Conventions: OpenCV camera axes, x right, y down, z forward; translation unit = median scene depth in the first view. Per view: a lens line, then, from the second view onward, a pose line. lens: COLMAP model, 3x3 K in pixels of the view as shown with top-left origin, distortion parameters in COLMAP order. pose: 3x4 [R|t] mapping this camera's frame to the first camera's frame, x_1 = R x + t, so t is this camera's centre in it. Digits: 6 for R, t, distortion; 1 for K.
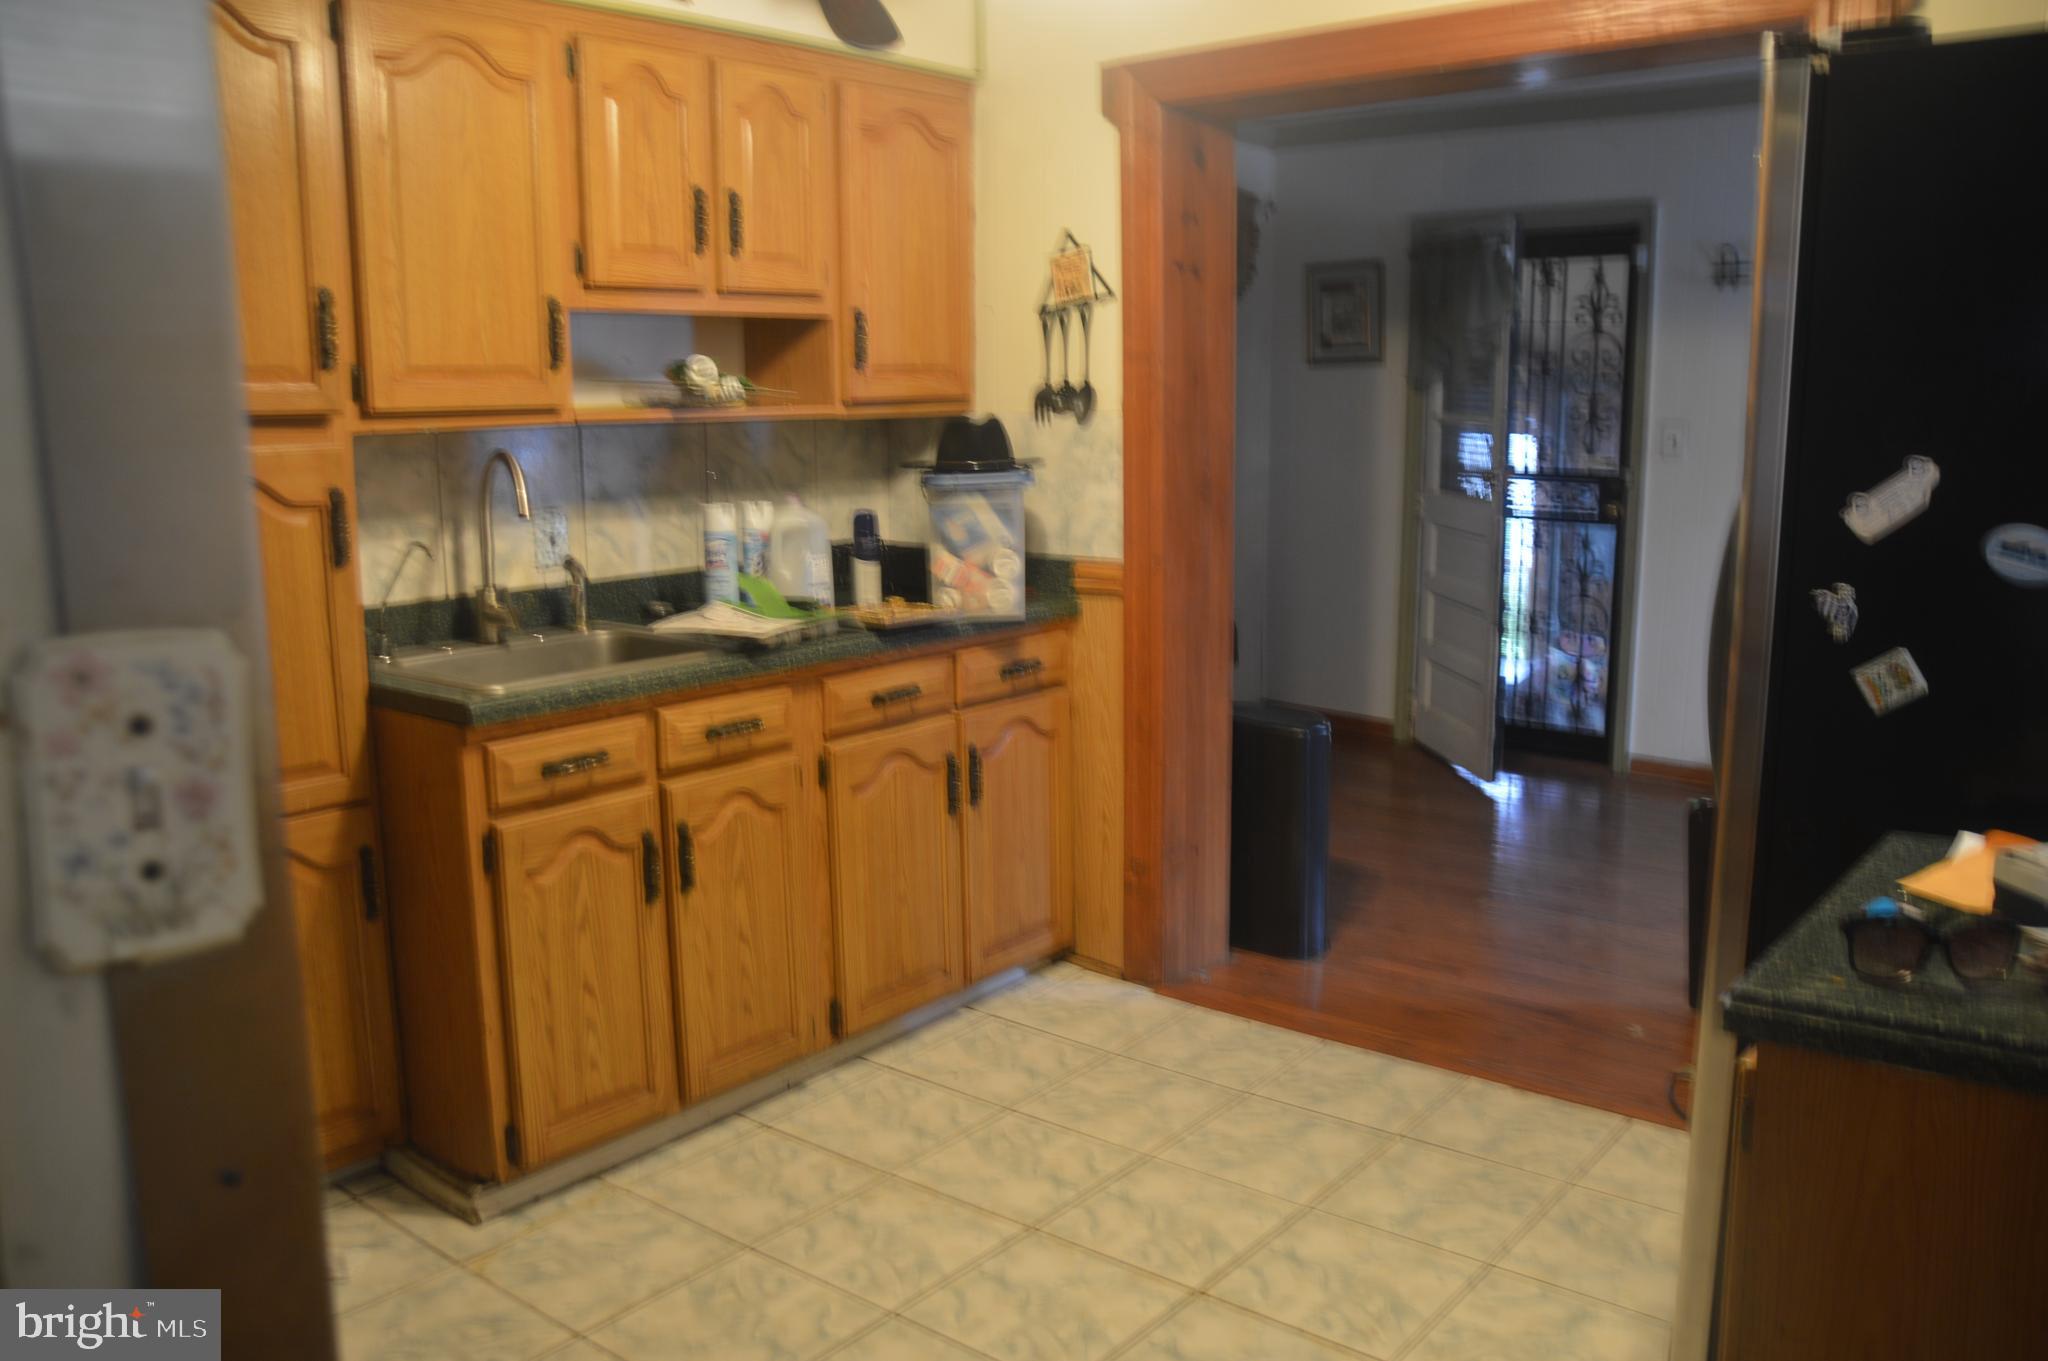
lens RADIAL K [[1667.0, 0, 1058.7], [0, 1667.0, 687.8], [0, 0, 1]] dist [-0.138336, 0.160537]
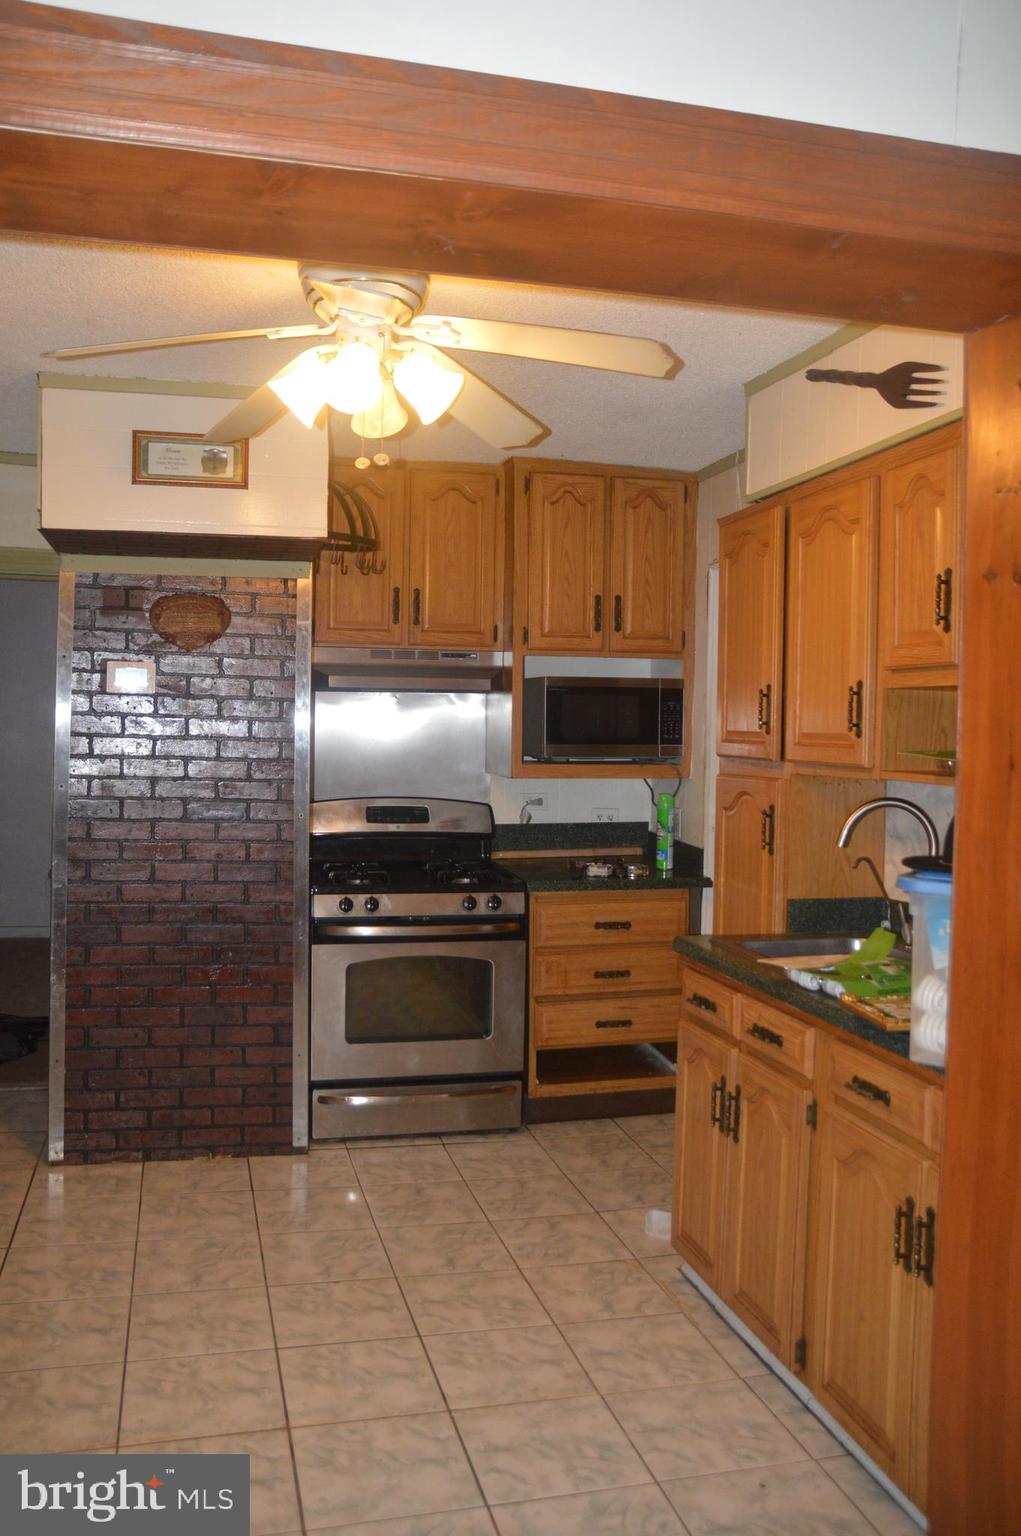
lens RADIAL K [[1250.2, 0, 510.5], [0, 1250.2, 768.0], [0, 0, 1]] dist [-0.138336, 0.160537]
pose [[-0.597689, 0.015420, -0.801580, 0.691047], [-0.158861, 0.977713, 0.137261, -0.284021], [0.785831, 0.209379, -0.581919, 1.475697]]
